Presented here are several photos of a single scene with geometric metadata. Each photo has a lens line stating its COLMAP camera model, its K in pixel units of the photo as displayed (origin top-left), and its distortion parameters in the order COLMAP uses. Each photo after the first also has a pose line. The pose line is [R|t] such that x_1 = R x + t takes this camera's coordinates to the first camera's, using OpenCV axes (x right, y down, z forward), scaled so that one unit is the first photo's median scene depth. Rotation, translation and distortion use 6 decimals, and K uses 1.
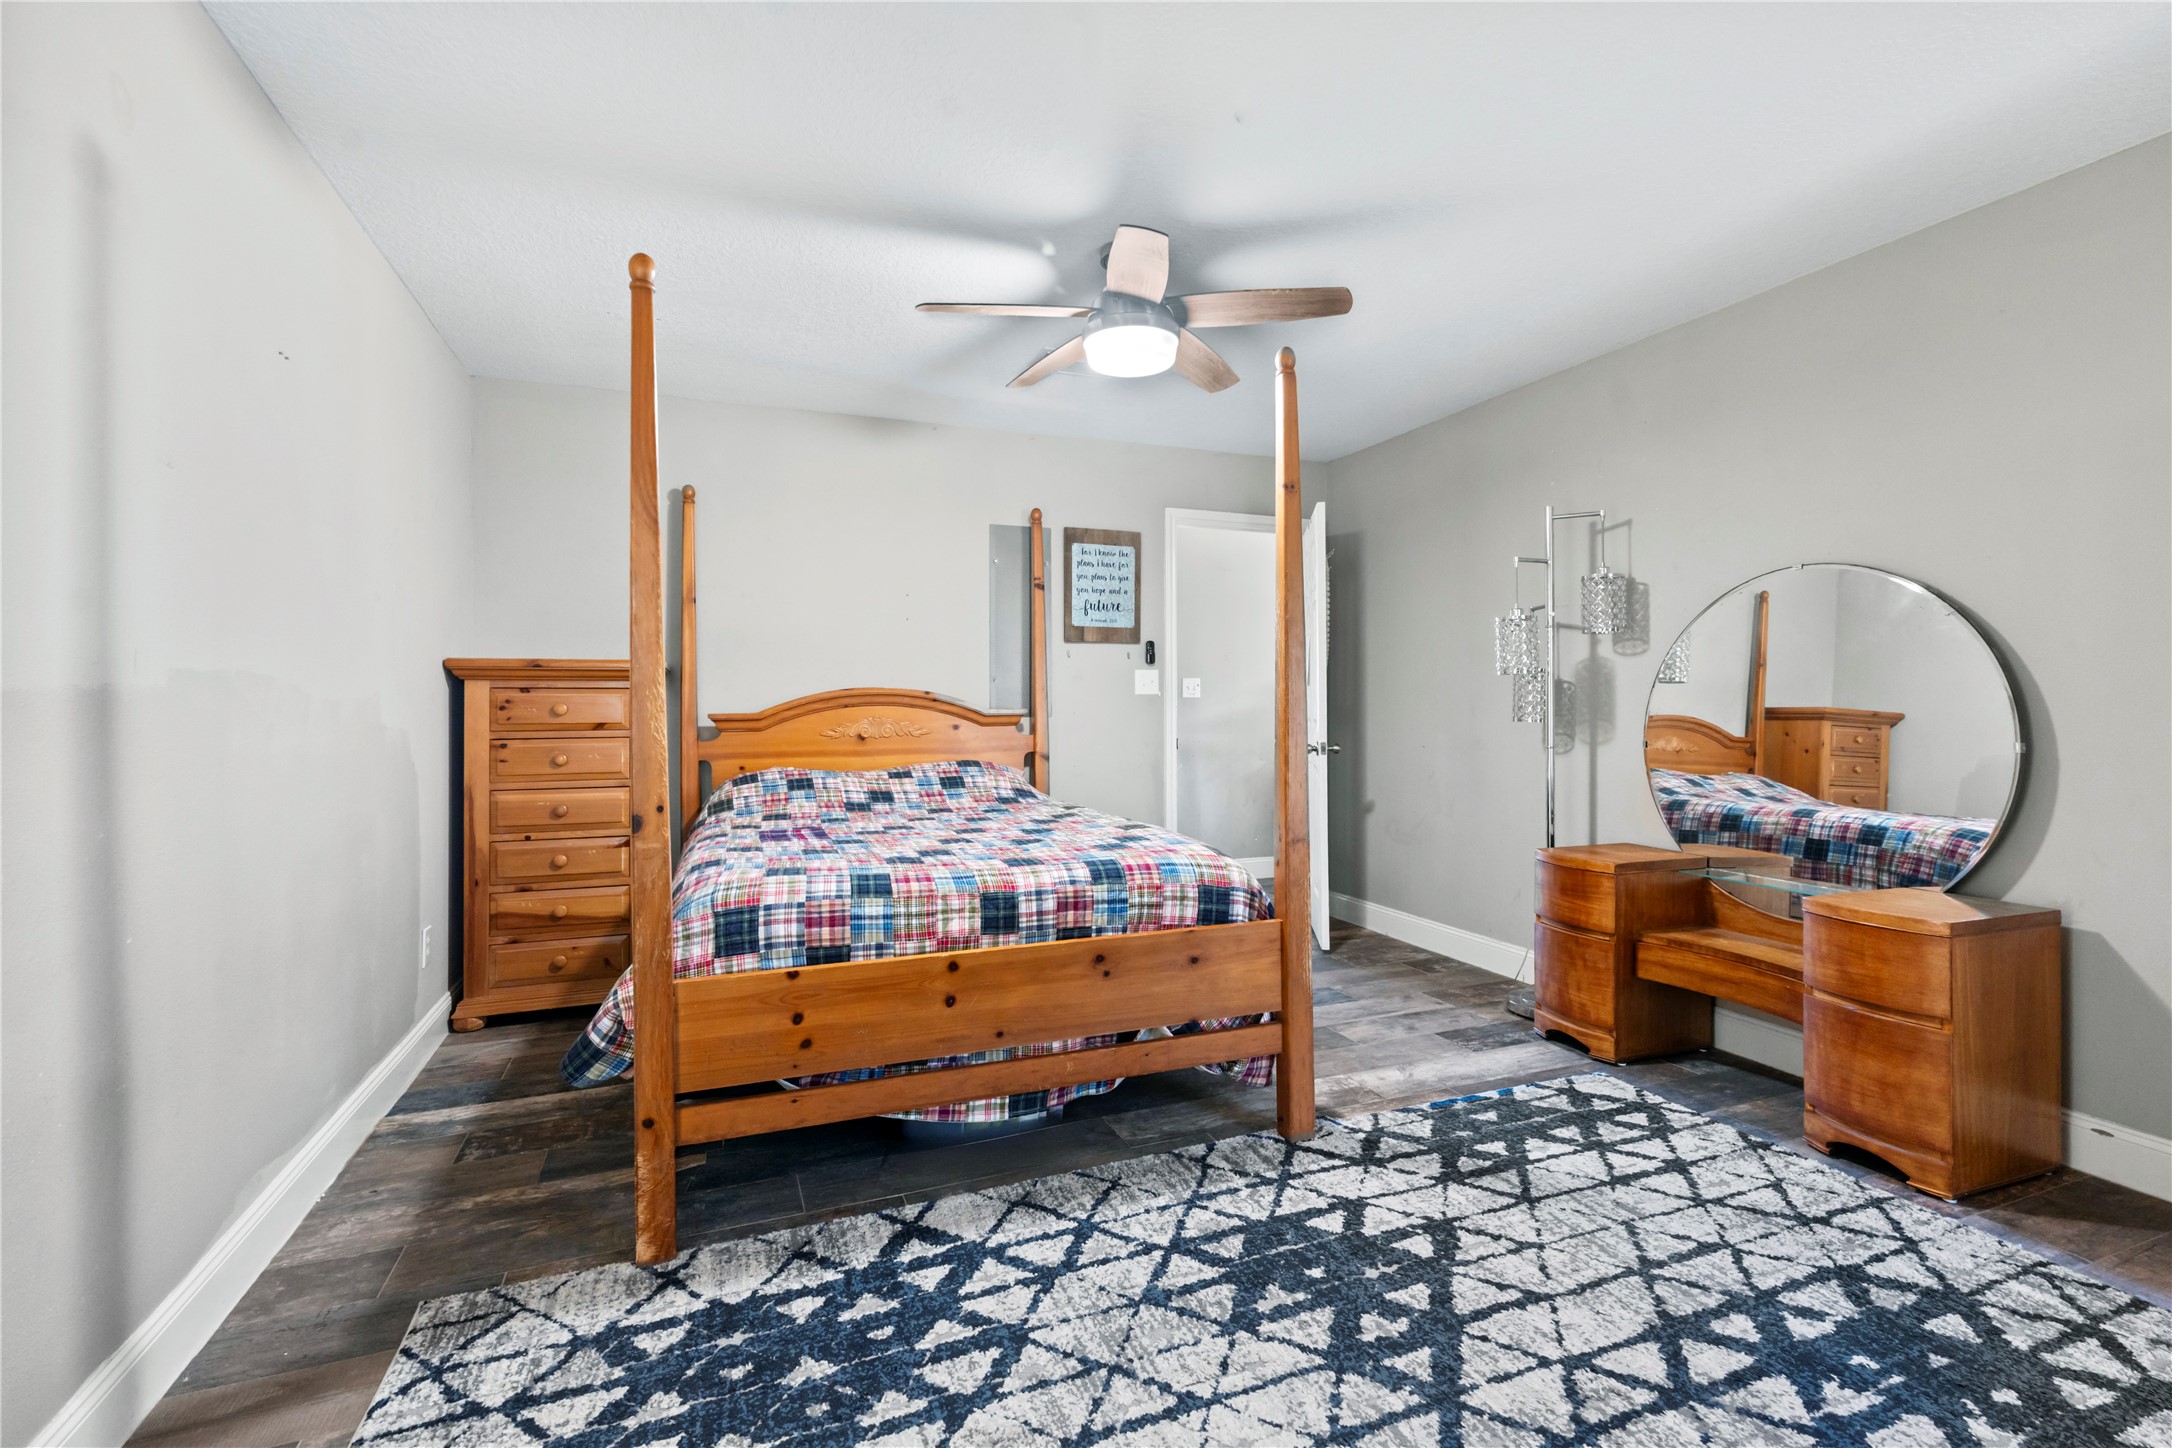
lens RADIAL K [[964.6, 0, 1081.6], [0, 964.6, 710.2], [0, 0, 1]] dist [0.001057, -0.000041]
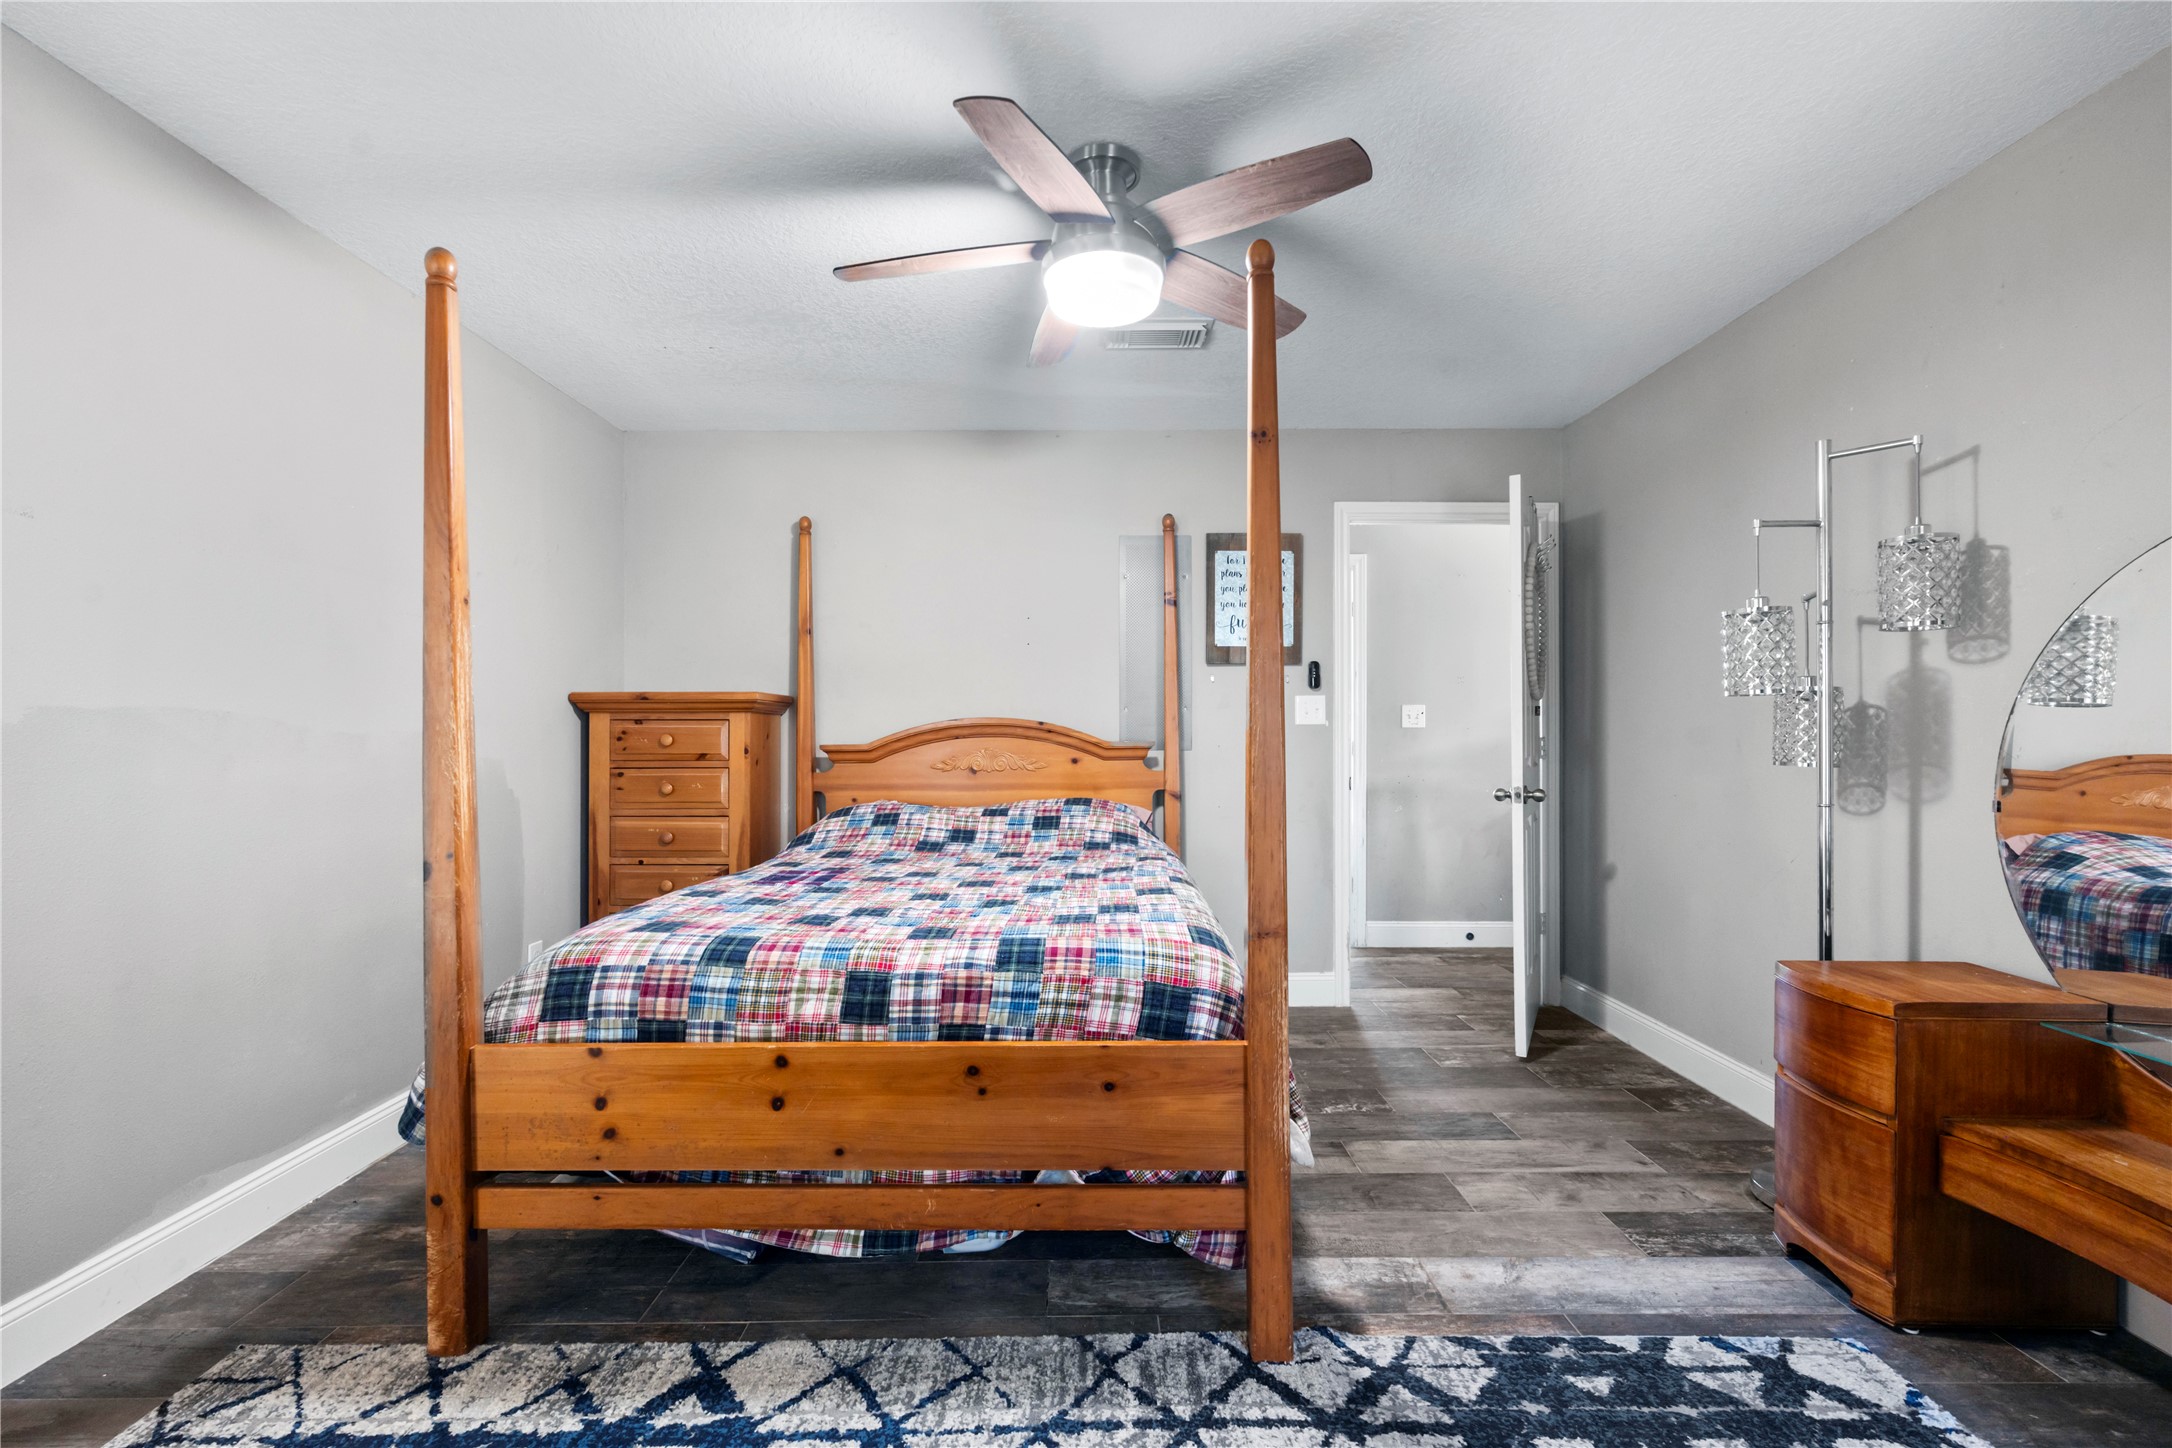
lens RADIAL K [[937.2, 0, 1085.5], [0, 937.2, 736.8], [0, 0, 1]] dist [0.002389, -0.001003]
pose [[0.932772, 0.003895, -0.360445, 0.353658], [-0.004153, 0.999991, 0.000060, -0.009403], [0.360442, 0.001441, 0.932781, 0.317185]]
